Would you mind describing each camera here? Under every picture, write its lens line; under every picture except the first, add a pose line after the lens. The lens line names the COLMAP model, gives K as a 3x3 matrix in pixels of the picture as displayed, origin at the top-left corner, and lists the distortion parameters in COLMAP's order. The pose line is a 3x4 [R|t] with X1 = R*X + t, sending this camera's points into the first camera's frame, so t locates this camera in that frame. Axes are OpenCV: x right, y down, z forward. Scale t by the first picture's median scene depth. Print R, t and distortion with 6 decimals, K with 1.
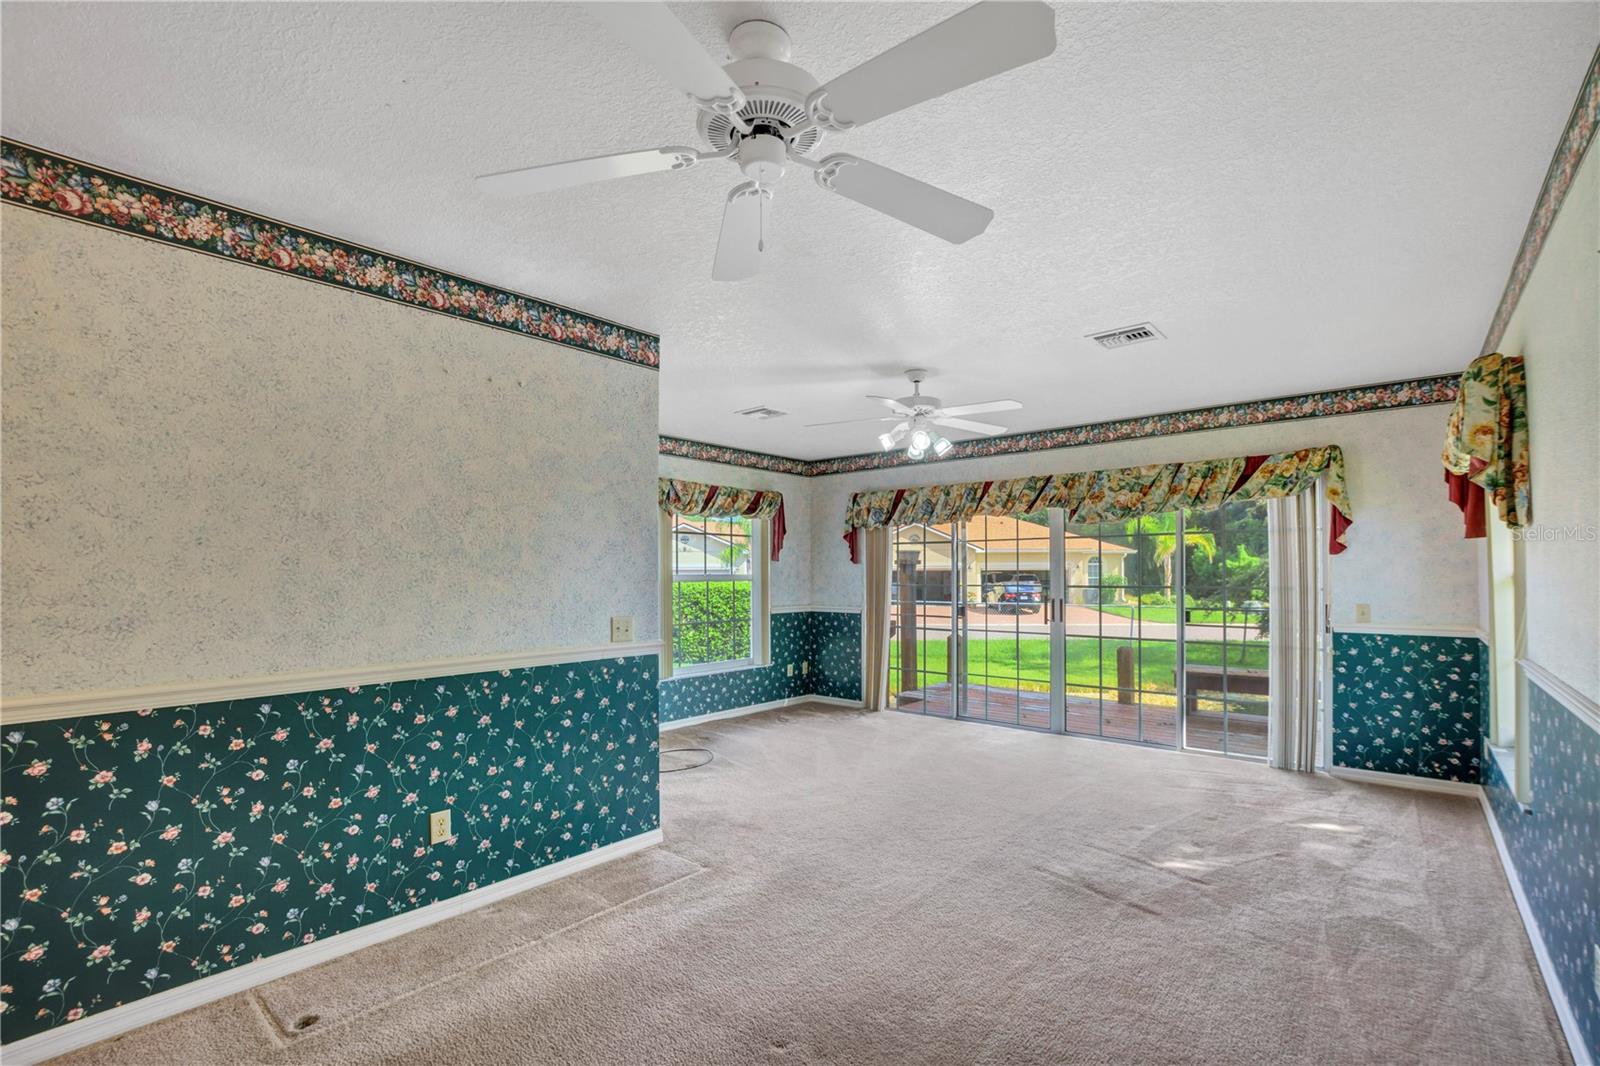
lens RADIAL K [[706.6, 0, 815.4], [0, 706.6, 561.5], [0, 0, 1]] dist [-0.034844, 0.007263]
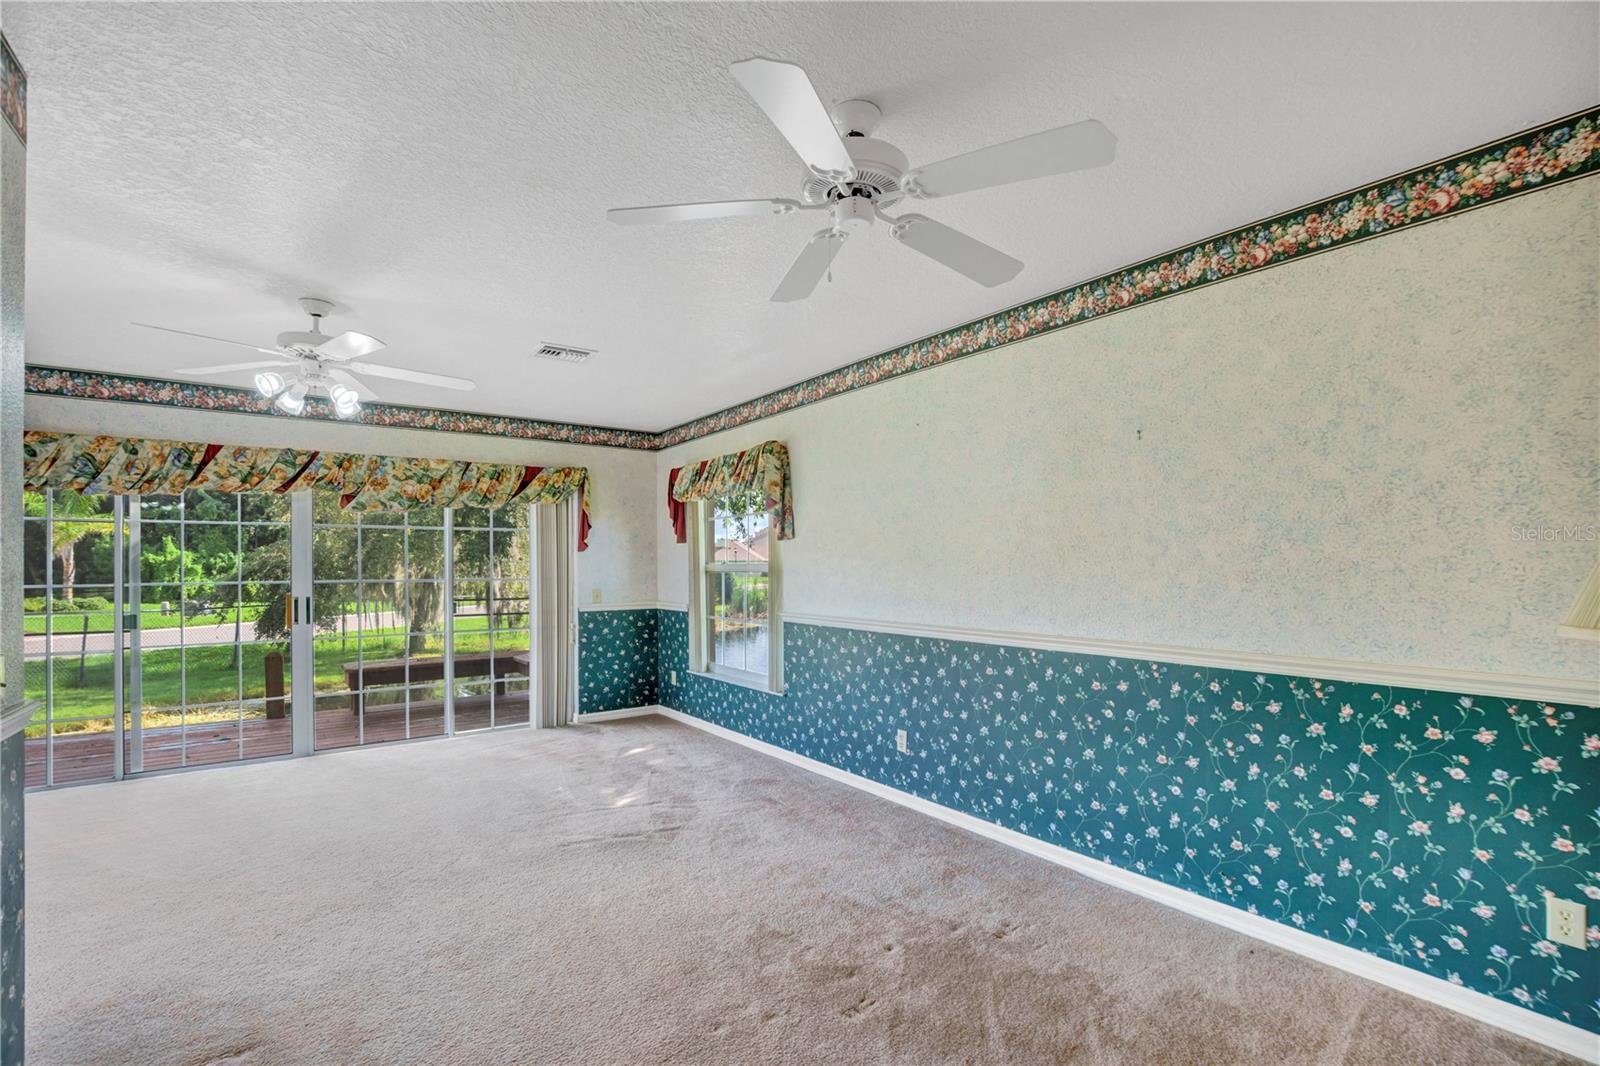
lens RADIAL K [[706.6, 0, 820.5], [0, 706.6, 564.2], [0, 0, 1]] dist [-0.034844, 0.007263]
pose [[0.220534, 0.002801, 0.975375, -0.435609], [-0.012483, 0.999922, -0.000049, 0.007833], [-0.975299, -0.012165, 0.220552, 0.276083]]
